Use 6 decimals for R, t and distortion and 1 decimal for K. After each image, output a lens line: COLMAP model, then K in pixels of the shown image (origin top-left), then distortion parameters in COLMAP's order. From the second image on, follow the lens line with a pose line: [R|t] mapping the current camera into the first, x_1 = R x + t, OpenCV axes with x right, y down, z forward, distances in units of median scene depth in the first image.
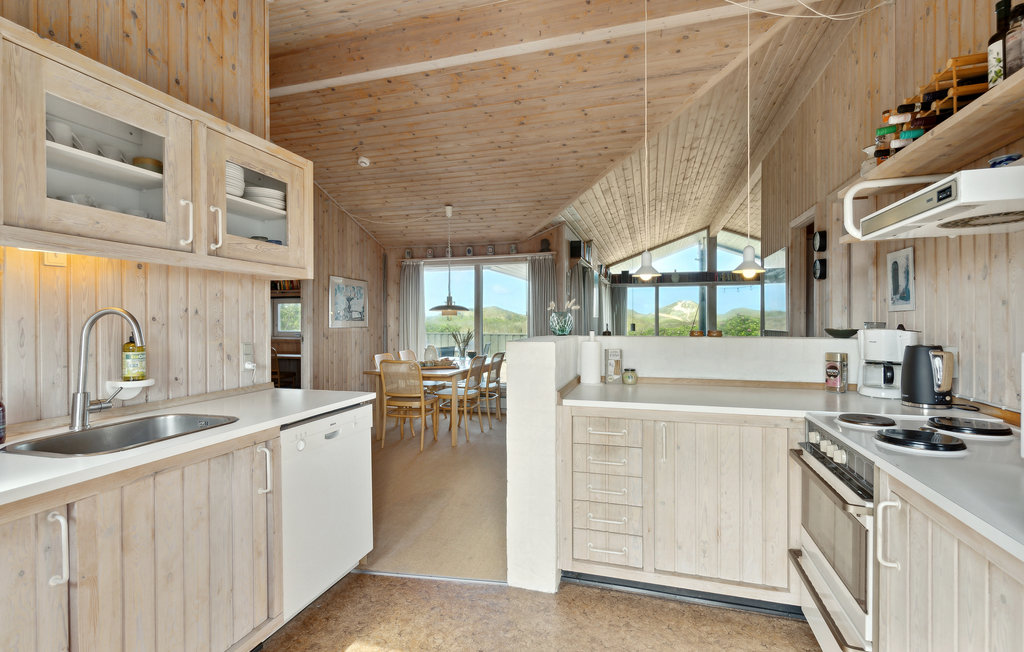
lens RADIAL K [[472.2, 0, 509.3], [0, 472.2, 318.1], [0, 0, 1]] dist [0.000444, 0.000617]
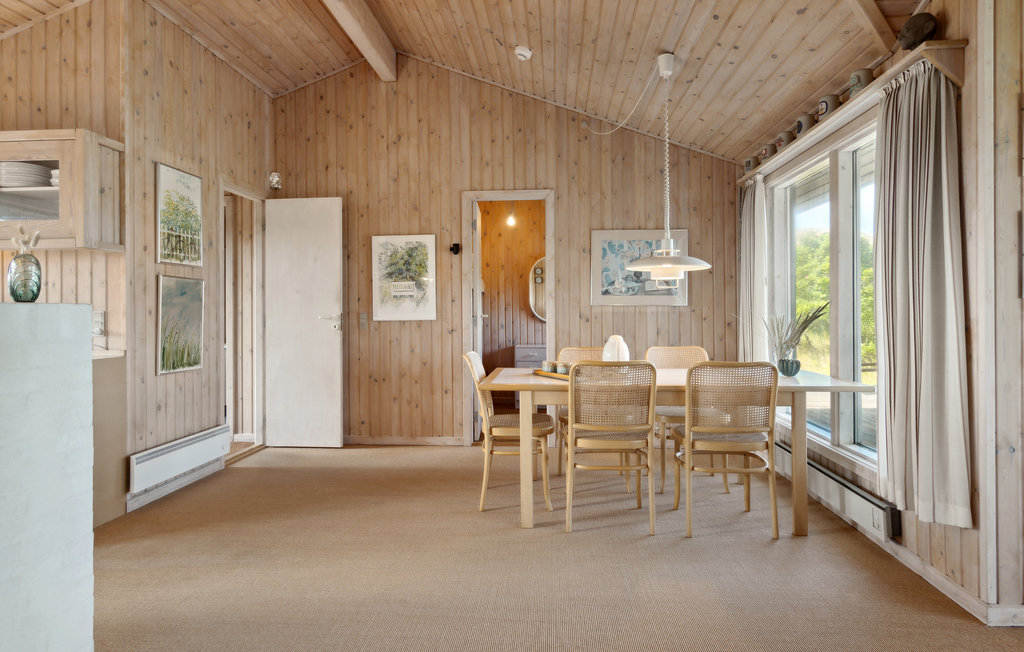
lens RADIAL K [[587.9, 0, 514.1], [0, 587.9, 301.5], [0, 0, 1]] dist [0.000994, 0.000505]
pose [[0.224996, -0.007782, -0.974329, 0.437005], [0.006557, 0.999958, -0.006472, 0.019699], [0.974338, -0.004932, 0.225037, 0.707147]]
